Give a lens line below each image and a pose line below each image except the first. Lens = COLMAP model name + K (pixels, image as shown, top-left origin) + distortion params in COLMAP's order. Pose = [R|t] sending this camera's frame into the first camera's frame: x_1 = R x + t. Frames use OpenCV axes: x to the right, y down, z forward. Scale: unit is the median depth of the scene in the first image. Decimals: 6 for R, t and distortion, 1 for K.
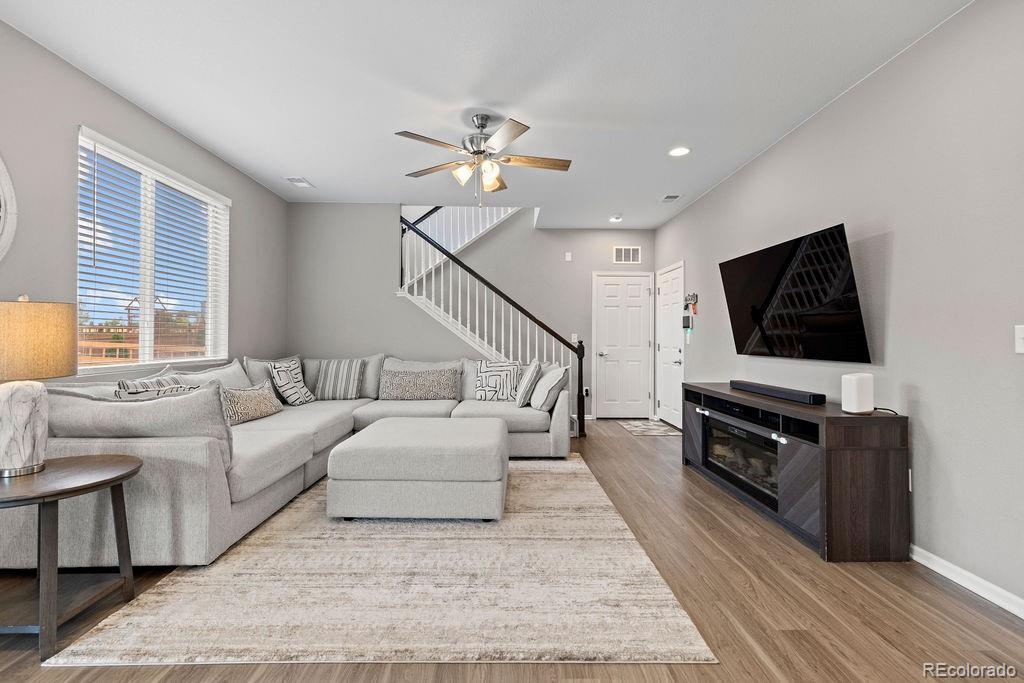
lens RADIAL K [[465.1, 0, 507.6], [0, 465.1, 335.5], [0, 0, 1]] dist [0.007361, -0.000672]
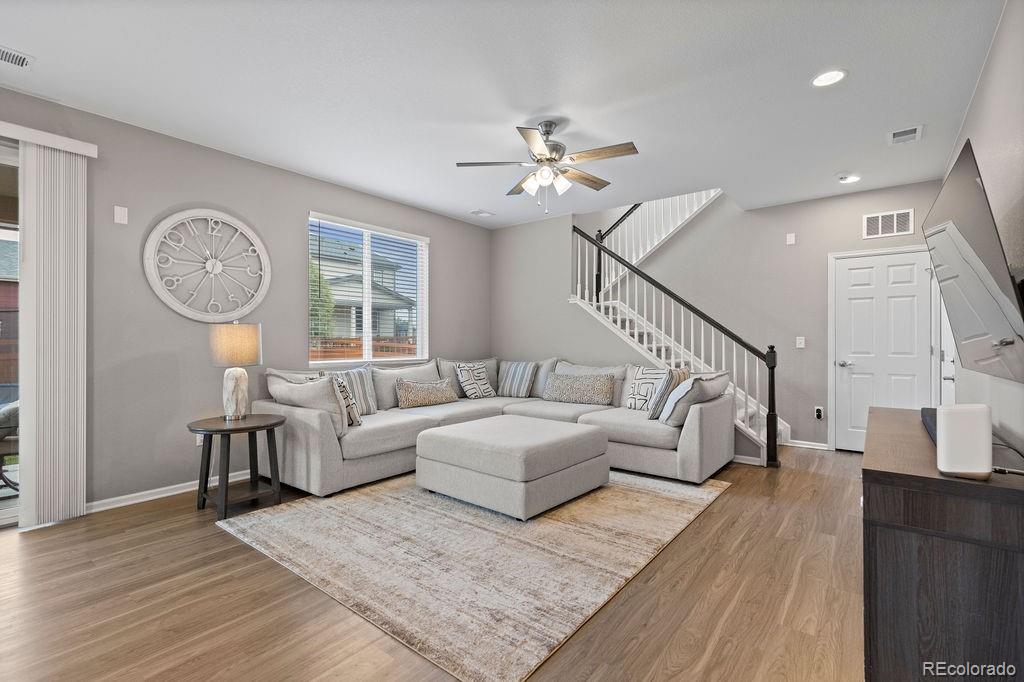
lens RADIAL K [[465.1, 0, 502.8], [0, 465.1, 343.9], [0, 0, 1]] dist [0.007361, -0.000672]
pose [[0.770398, -0.001509, -0.637562, 0.566495], [0.006545, 0.999963, 0.005542, 0.001058], [0.637530, -0.008442, 0.770379, 0.175201]]
